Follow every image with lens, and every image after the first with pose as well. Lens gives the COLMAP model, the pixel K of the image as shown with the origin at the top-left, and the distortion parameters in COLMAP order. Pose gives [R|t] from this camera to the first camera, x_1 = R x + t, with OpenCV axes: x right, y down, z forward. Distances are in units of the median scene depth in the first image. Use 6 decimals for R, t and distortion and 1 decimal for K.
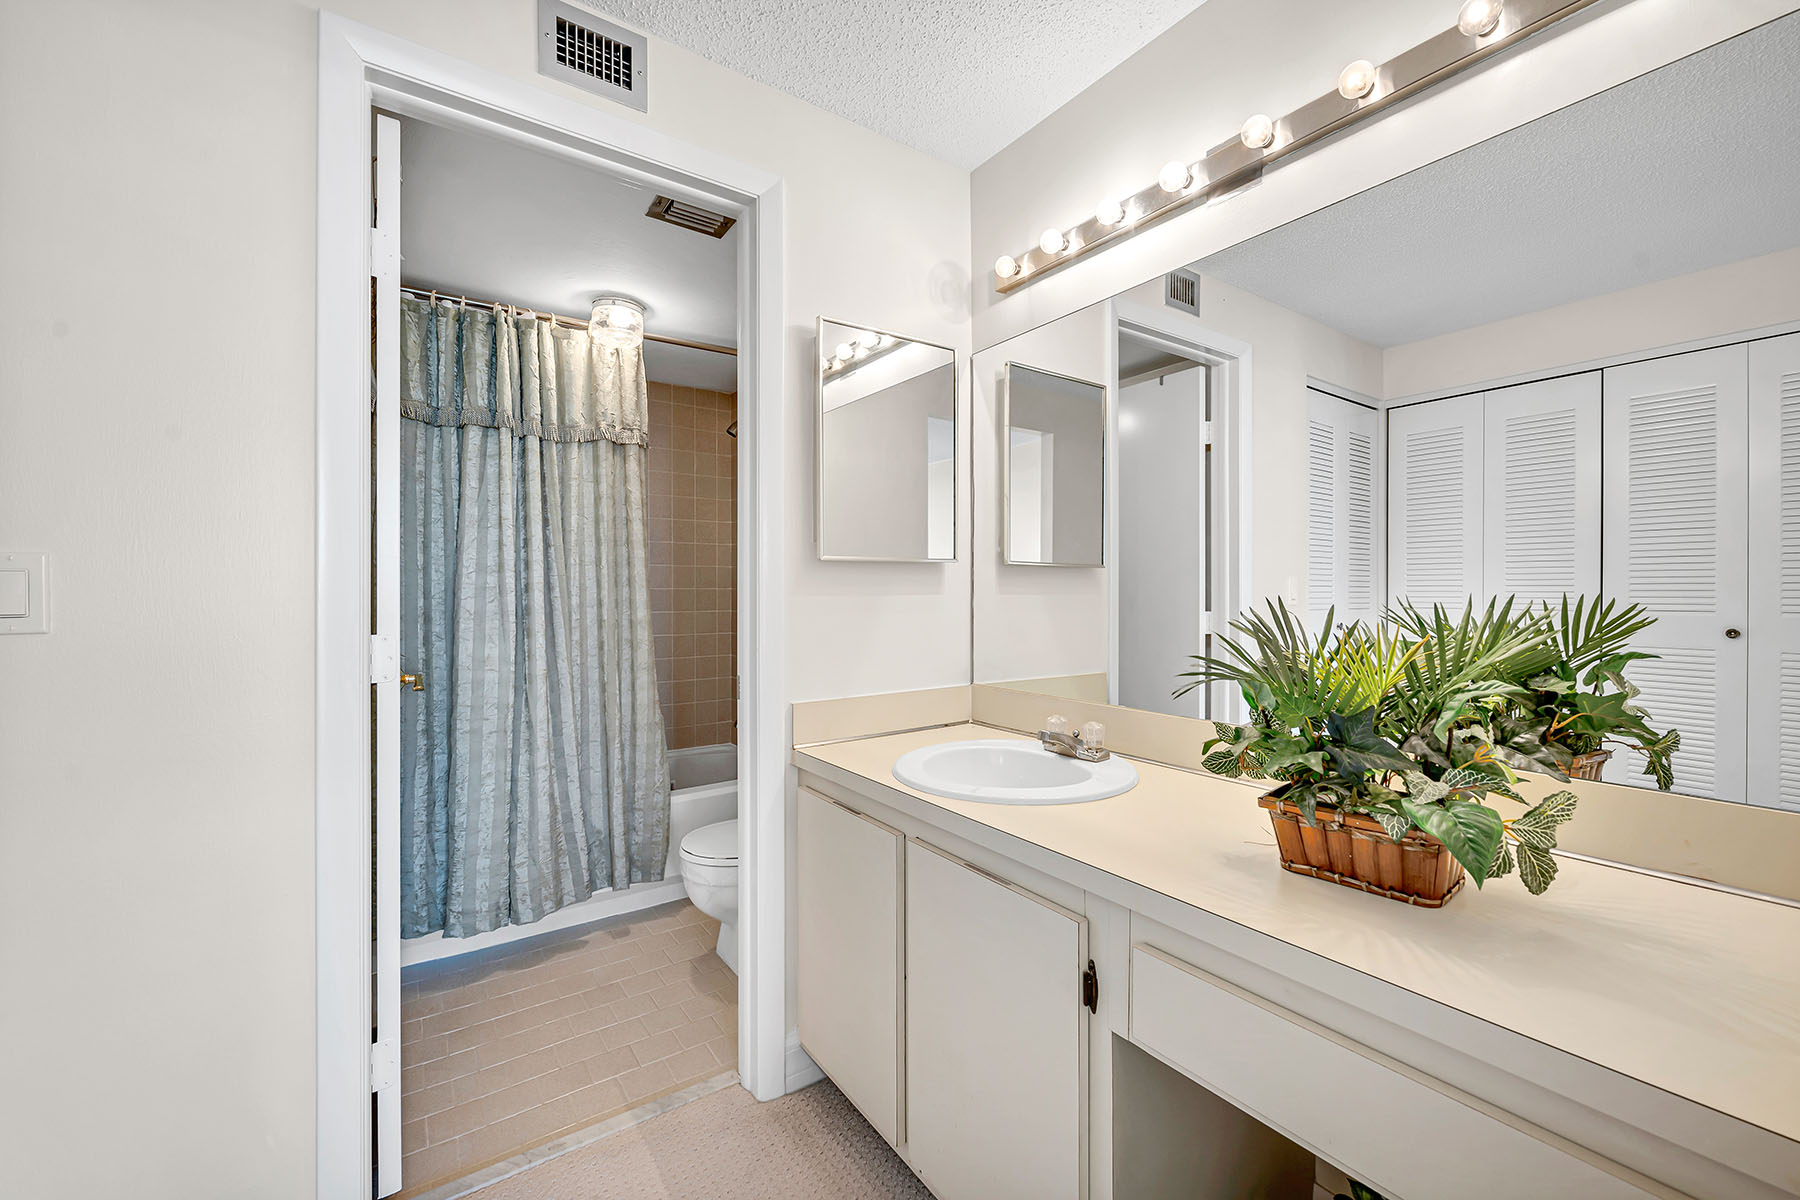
lens RADIAL K [[719.5, 0, 887.2], [0, 719.5, 596.0], [0, 0, 1]] dist [-0.001397, -0.000745]
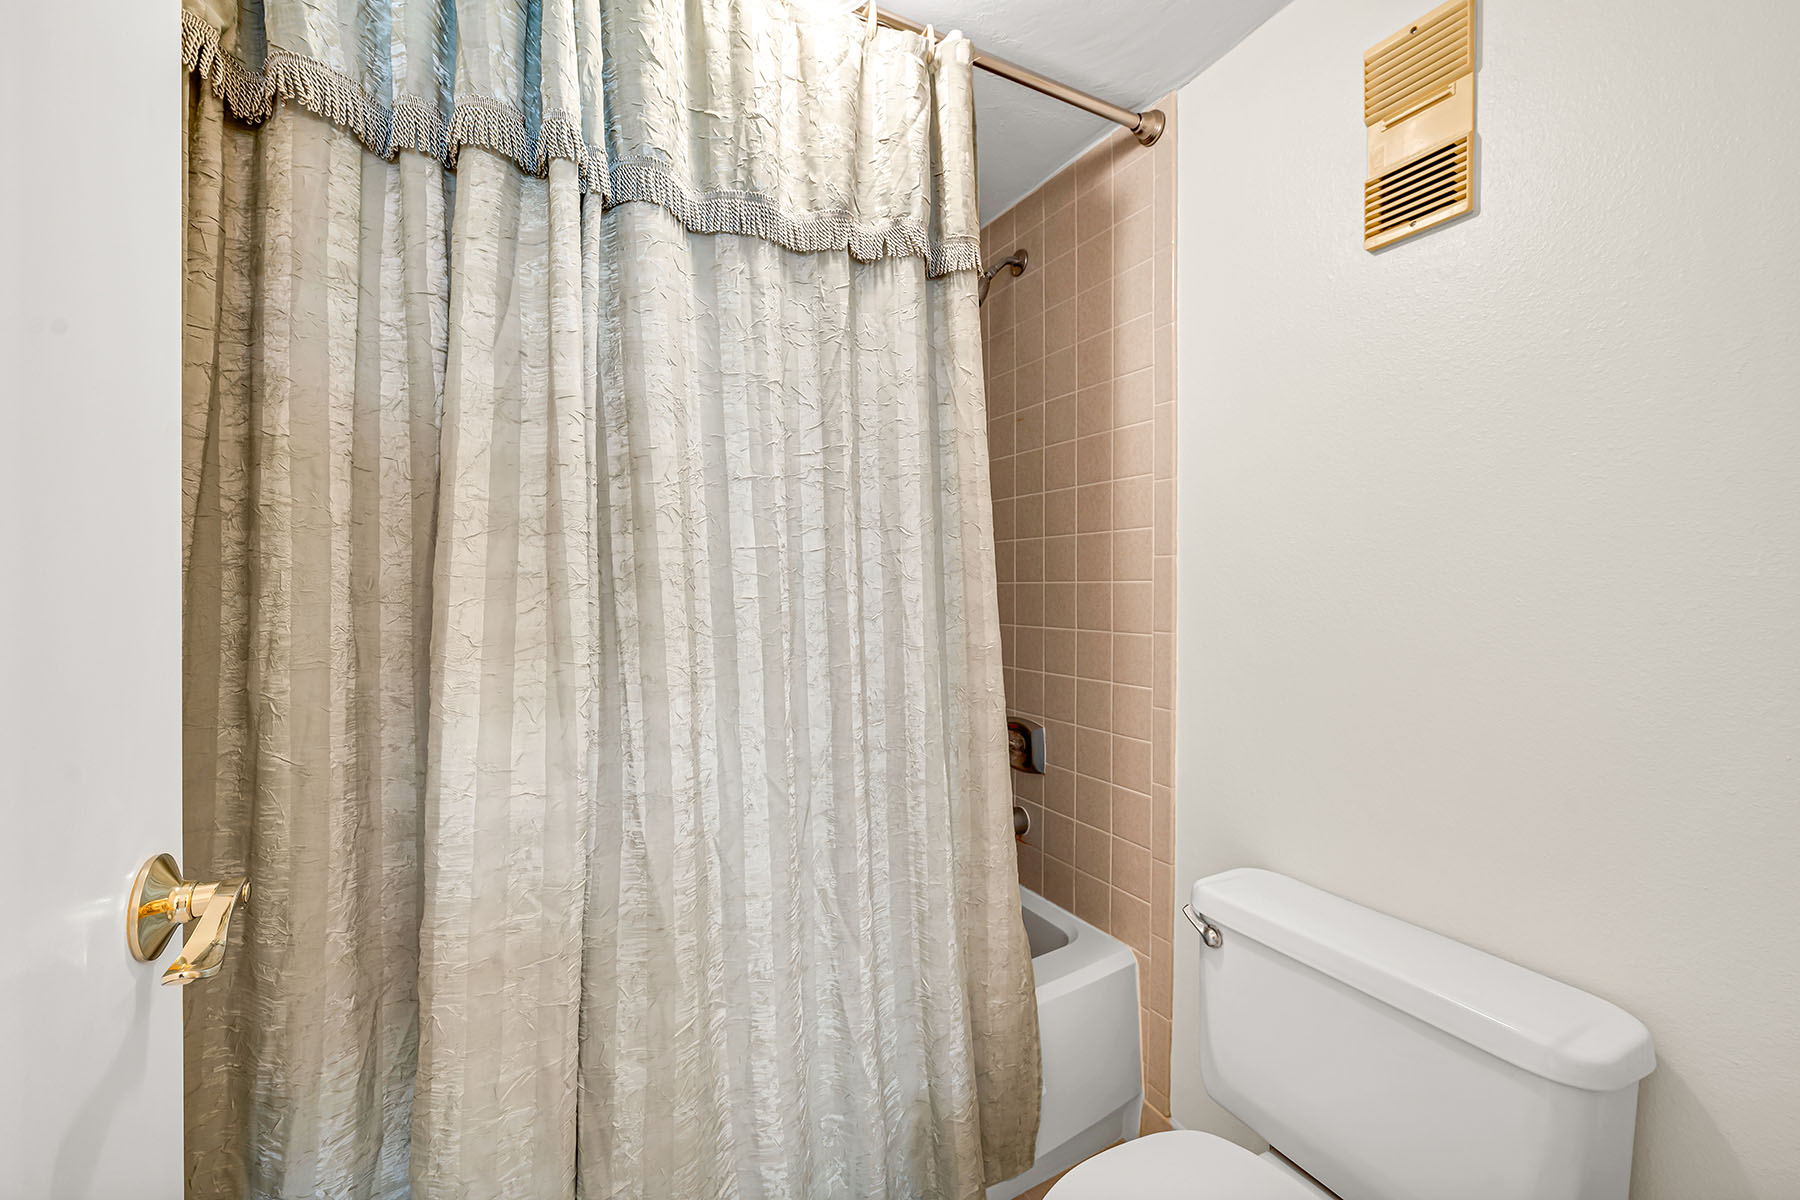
lens RADIAL K [[719.5, 0, 913.3], [0, 719.5, 596.1], [0, 0, 1]] dist [-0.001397, -0.000745]
pose [[0.999907, 0.000514, -0.013623, -0.337740], [-0.000464, 0.999993, 0.003654, -0.002202], [0.013625, -0.003647, 0.999901, 0.614178]]
